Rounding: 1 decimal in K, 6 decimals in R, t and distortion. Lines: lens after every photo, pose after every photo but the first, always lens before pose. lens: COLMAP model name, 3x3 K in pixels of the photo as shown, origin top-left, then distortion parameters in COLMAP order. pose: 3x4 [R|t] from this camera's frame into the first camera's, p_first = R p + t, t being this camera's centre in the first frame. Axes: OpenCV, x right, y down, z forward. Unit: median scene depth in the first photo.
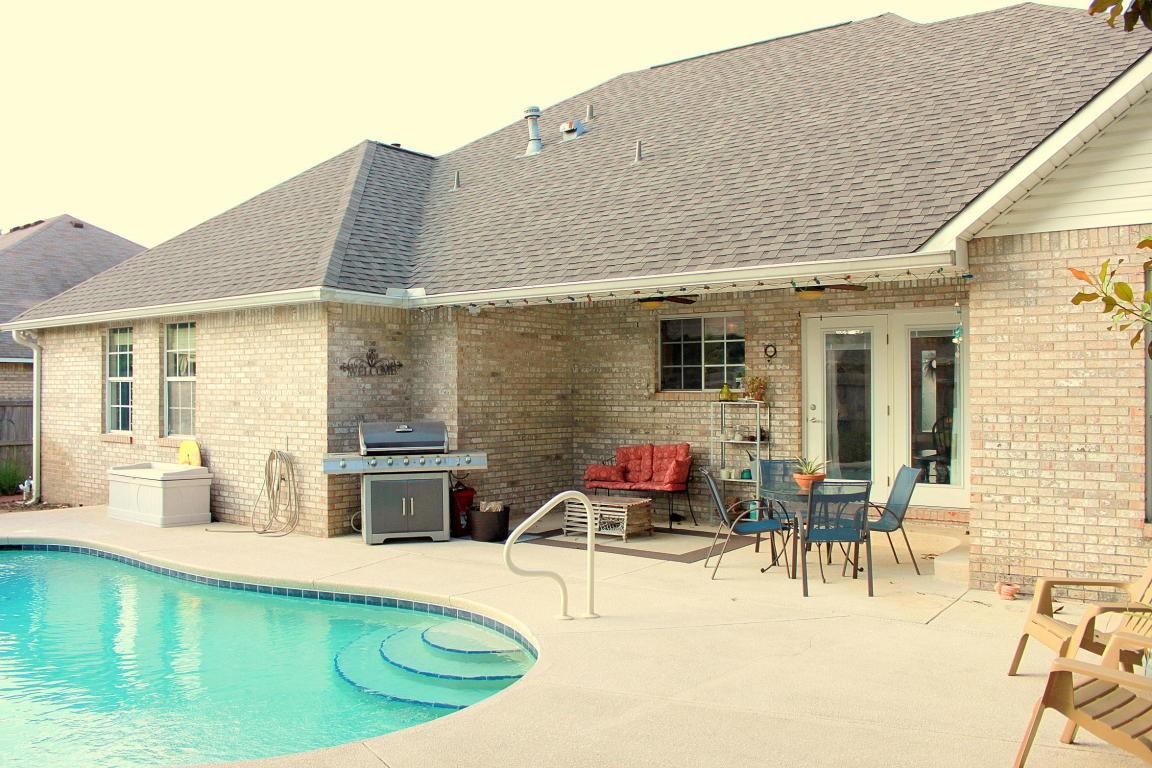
lens RADIAL K [[975.1, 0, 576.1], [0, 975.1, 383.6], [0, 0, 1]] dist [-0.128124, 0.081742]
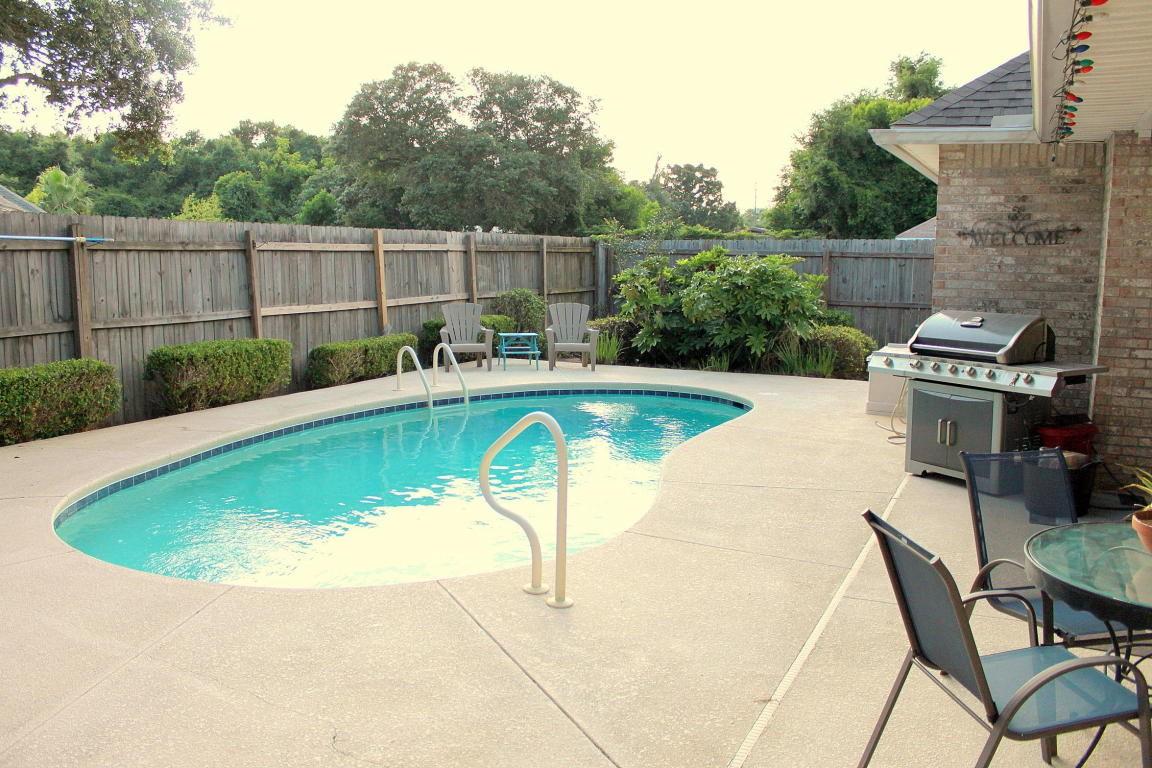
lens RADIAL K [[975.1, 0, 576.5], [0, 975.1, 382.9], [0, 0, 1]] dist [-0.128124, 0.081742]
pose [[0.199326, 0.134755, -0.970624, 0.406543], [-0.003479, 0.990591, 0.136813, -0.002535], [0.979927, -0.023893, 0.197919, 0.553008]]
